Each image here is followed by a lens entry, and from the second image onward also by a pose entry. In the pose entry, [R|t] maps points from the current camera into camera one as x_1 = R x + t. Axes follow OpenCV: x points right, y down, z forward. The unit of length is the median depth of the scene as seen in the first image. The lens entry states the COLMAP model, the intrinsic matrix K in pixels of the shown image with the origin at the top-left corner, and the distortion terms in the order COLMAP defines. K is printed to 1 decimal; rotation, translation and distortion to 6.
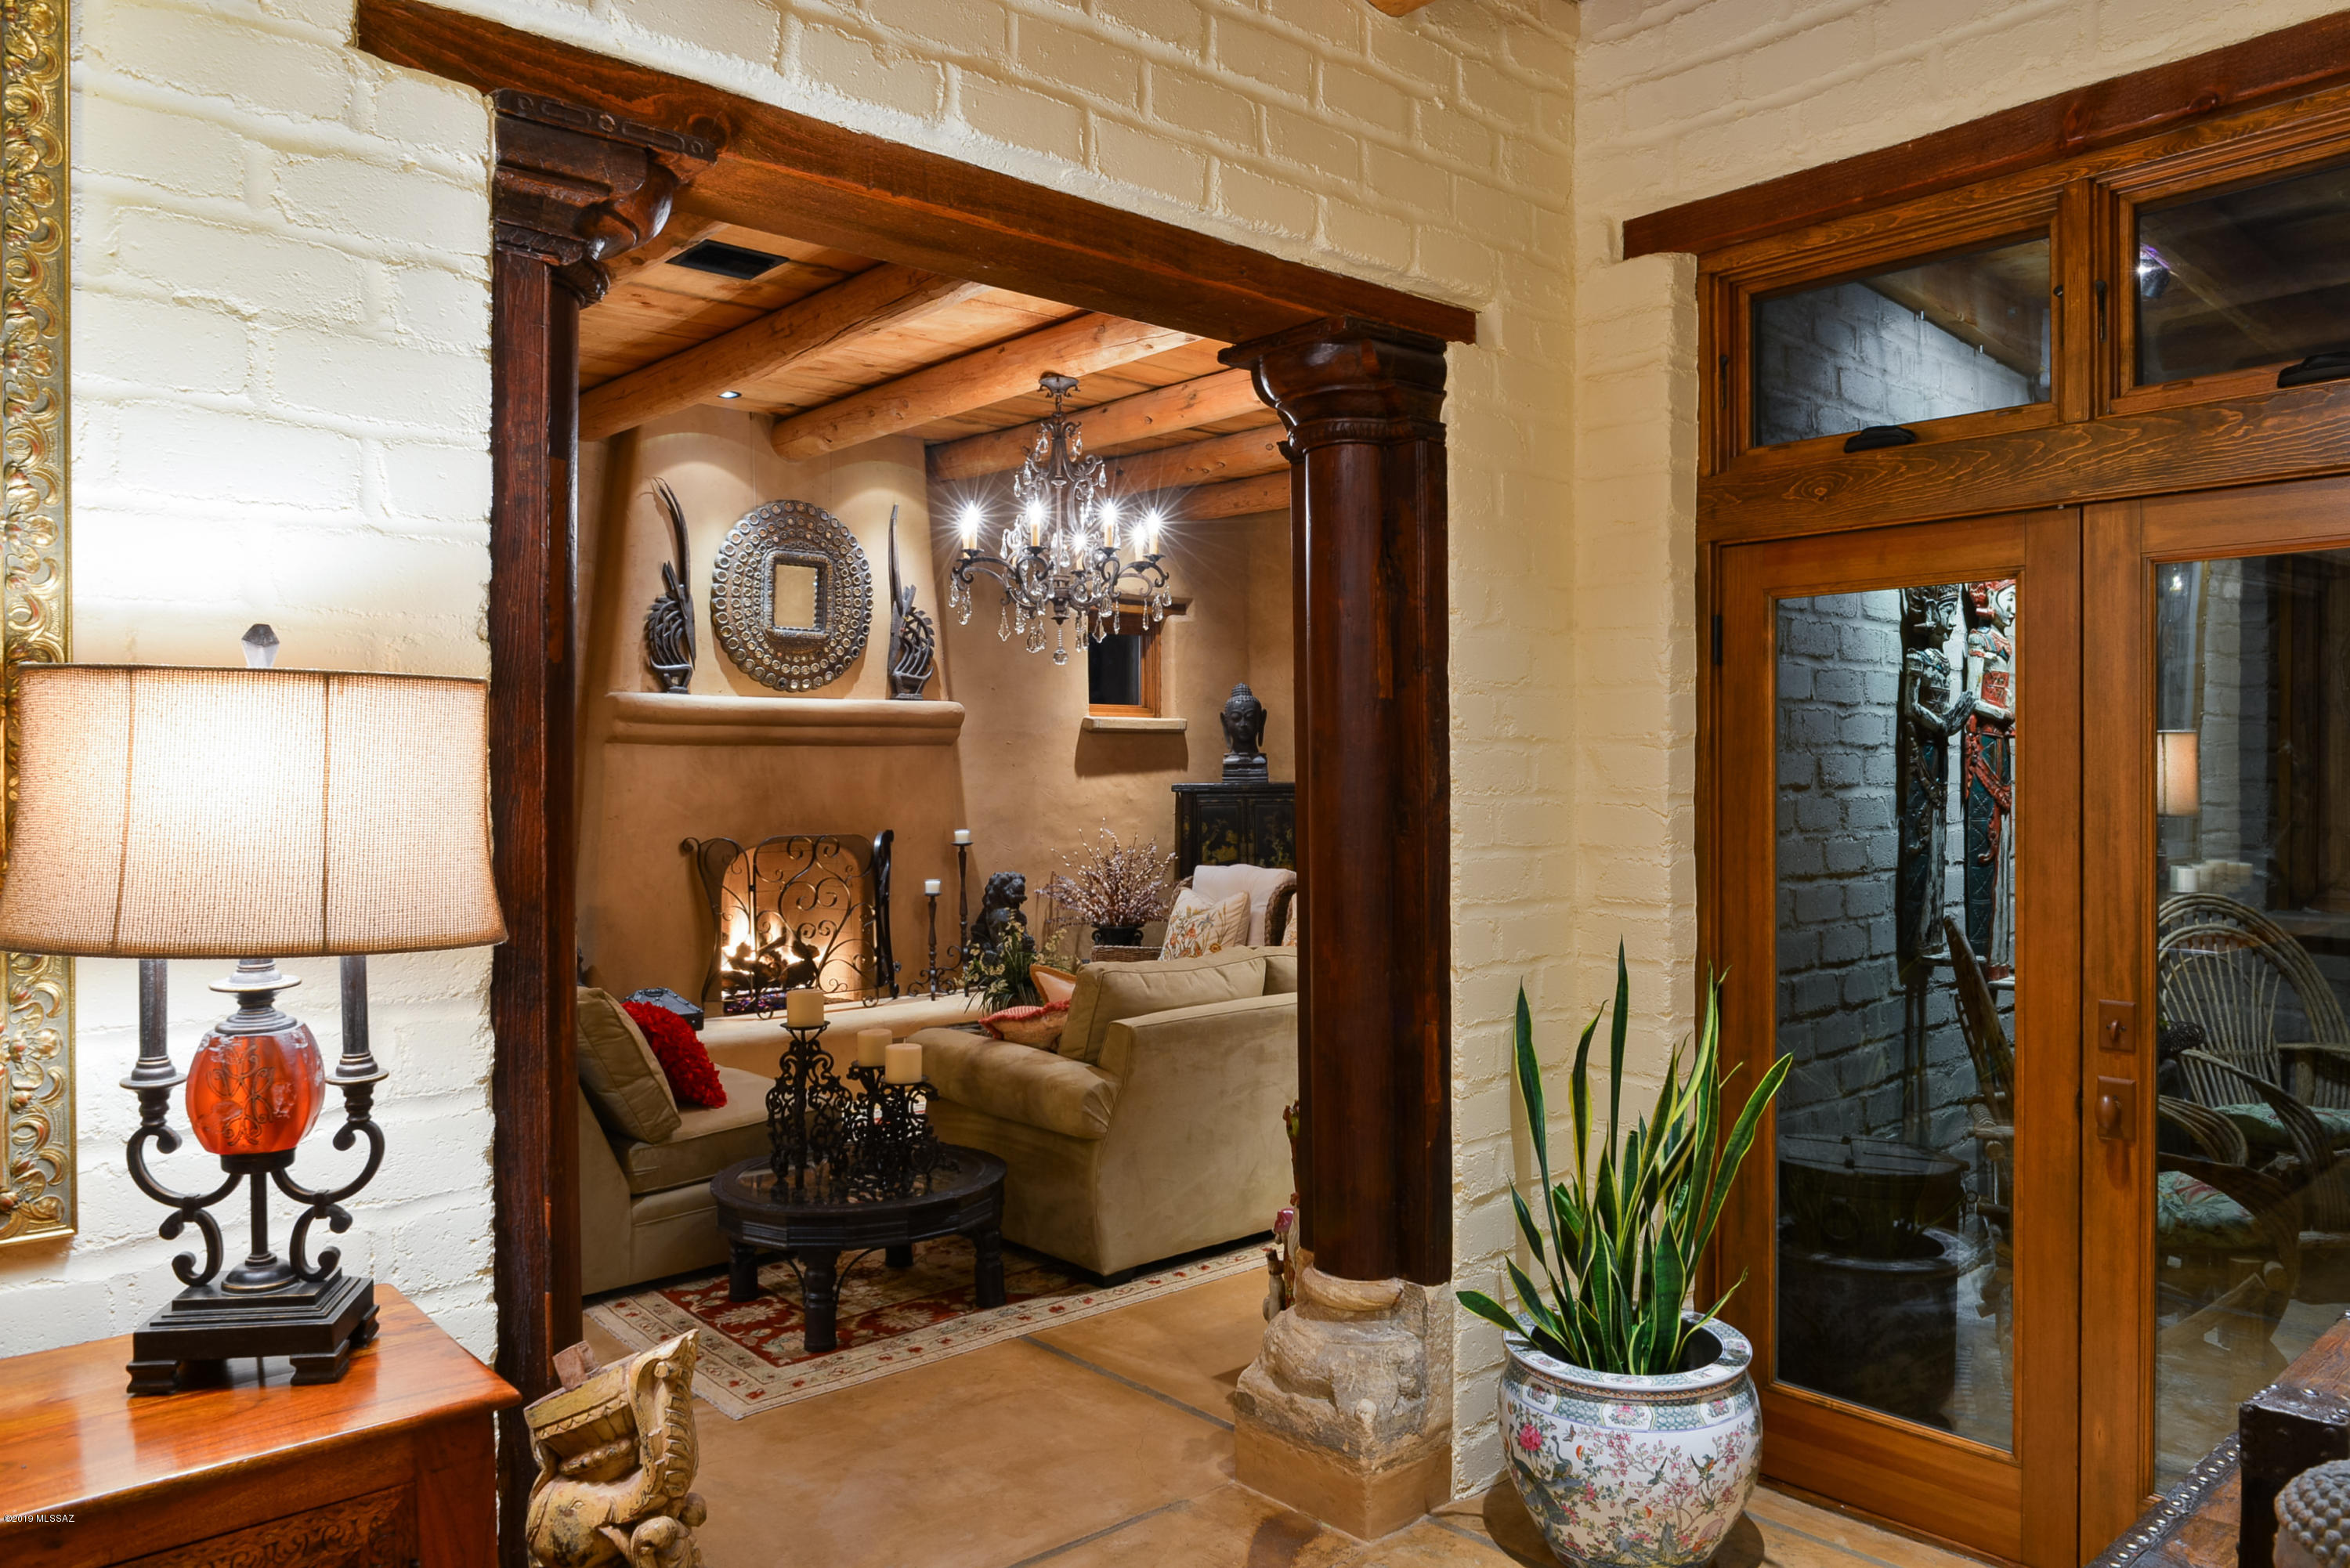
lens RADIAL K [[1607.2, 0, 1177.1], [0, 1607.2, 778.3], [0, 0, 1]] dist [-0.009417, -0.001327]
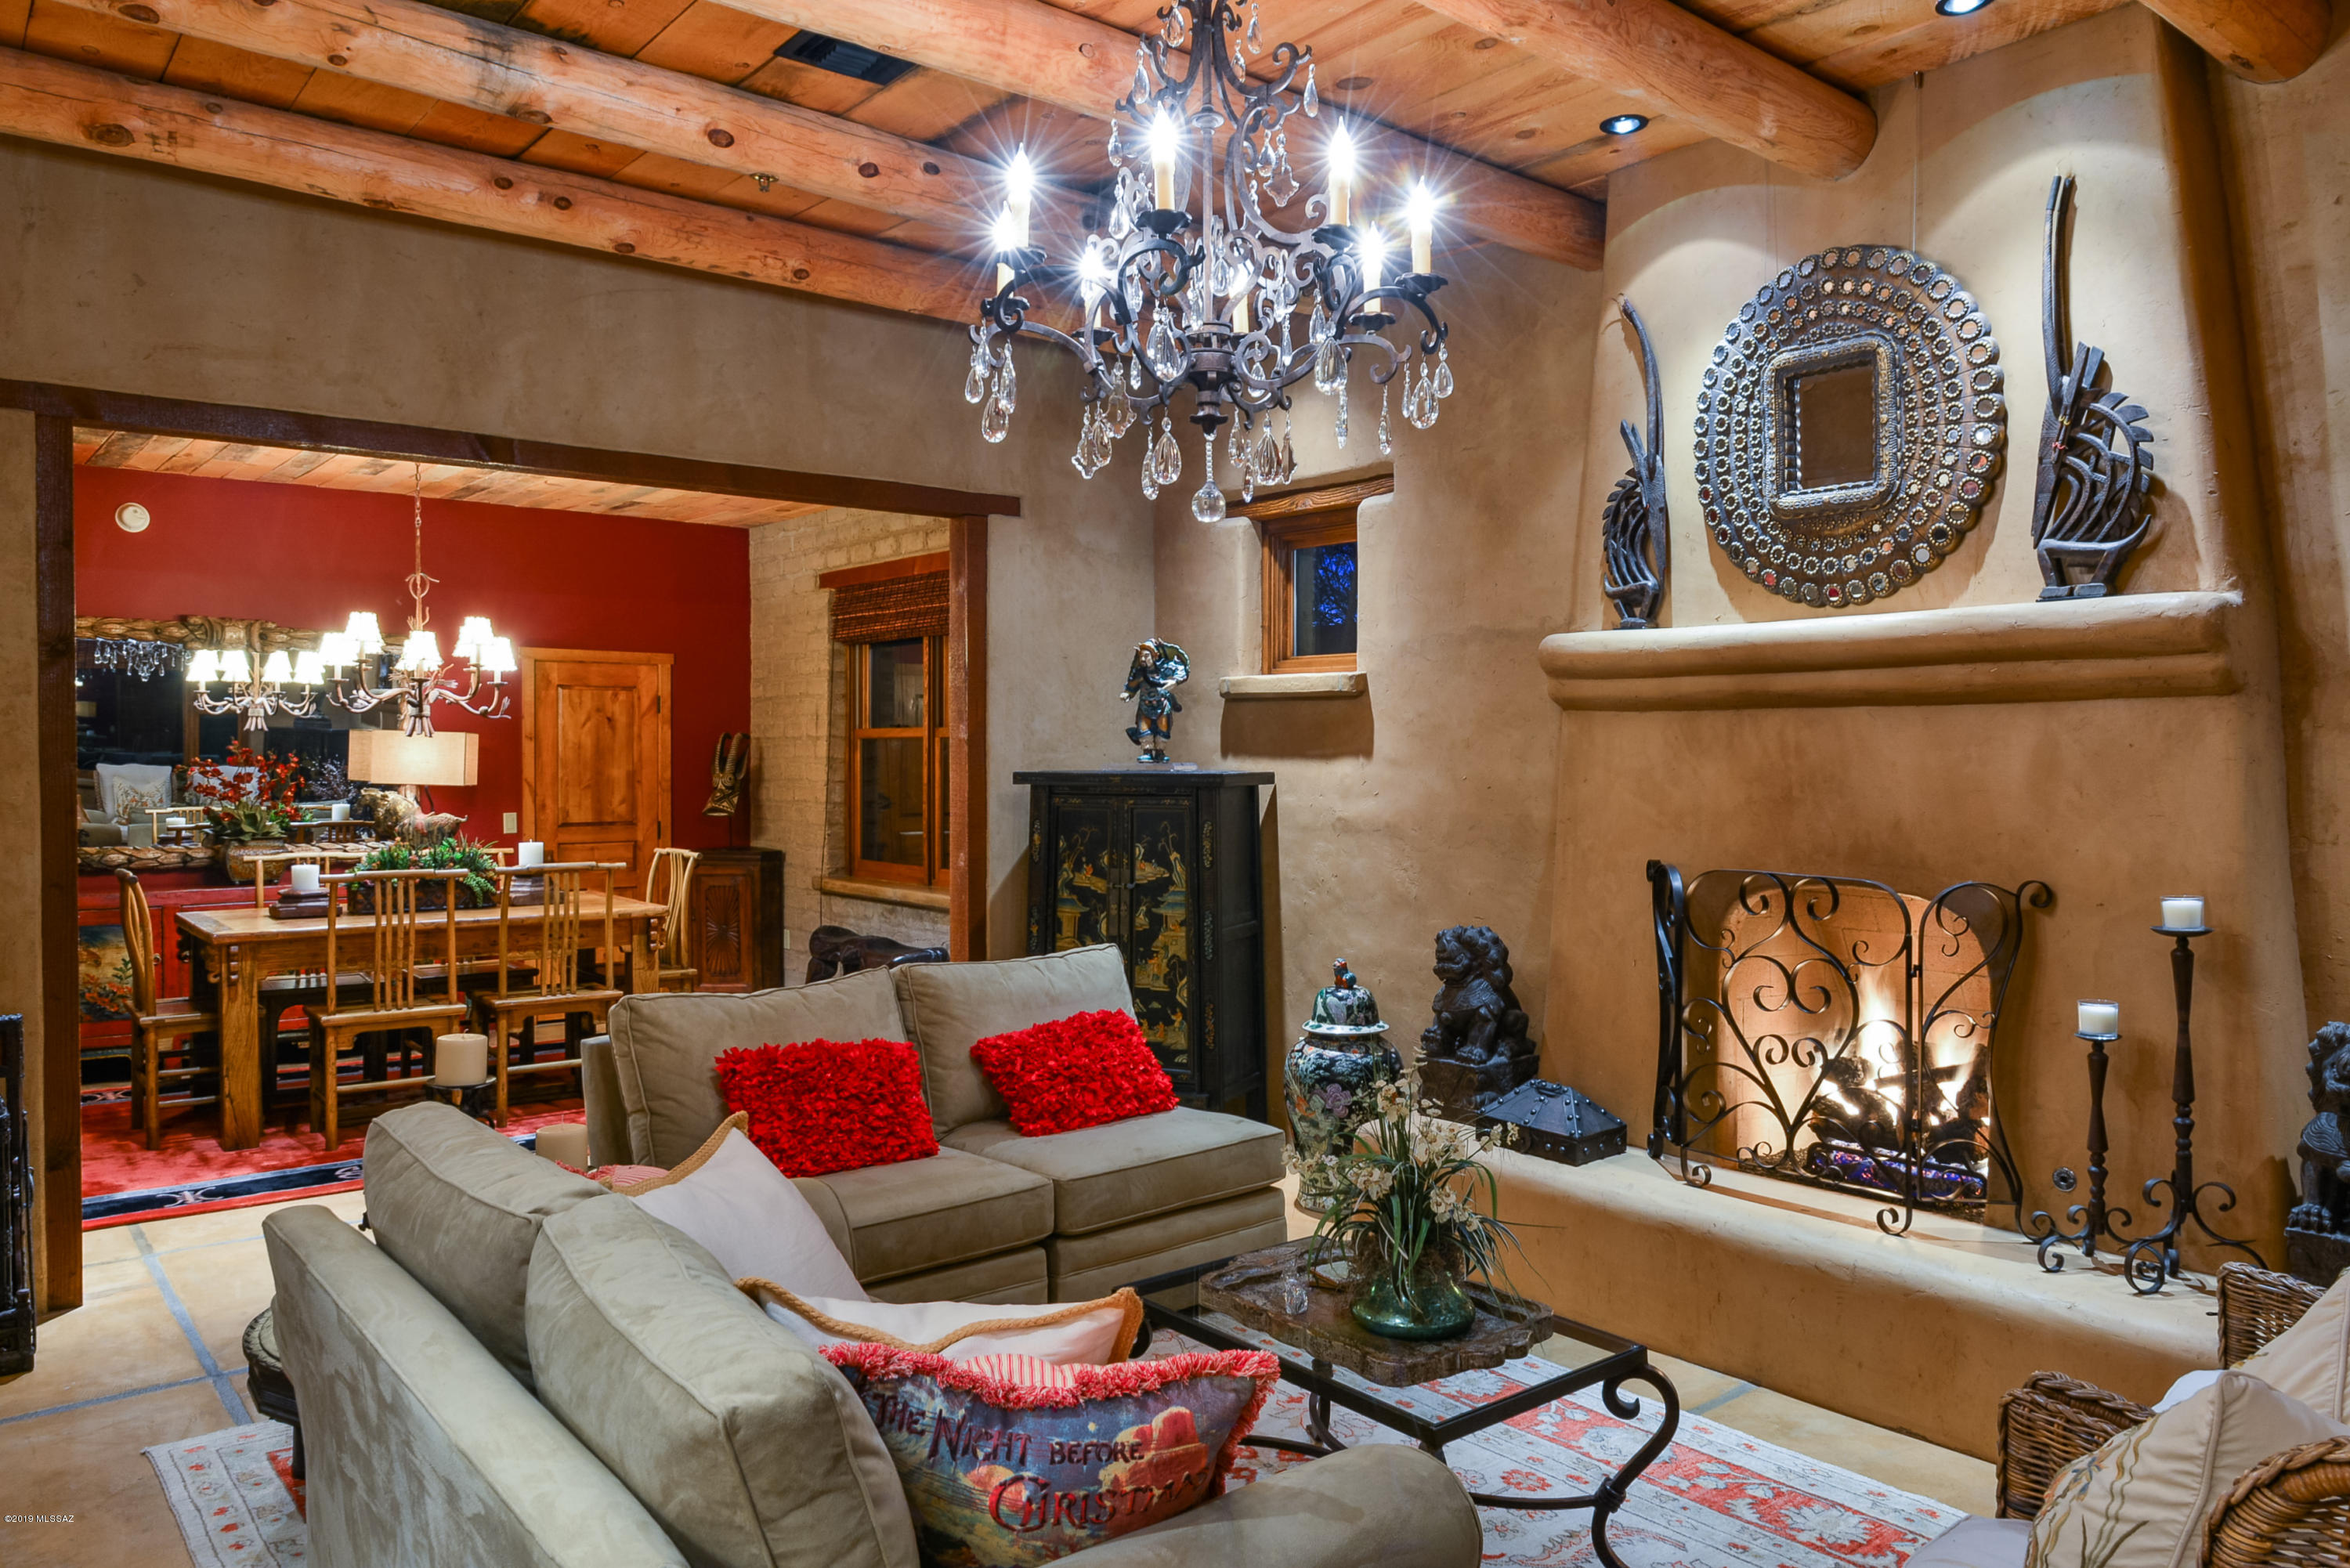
lens RADIAL K [[1607.2, 0, 1178.2], [0, 1607.2, 768.1], [0, 0, 1]] dist [-0.009417, -0.001327]
pose [[-0.021233, 0.014699, -0.999667, 0.305168], [-0.011708, 0.999820, 0.014950, -0.004978], [0.999706, 0.012022, -0.021057, 0.795266]]
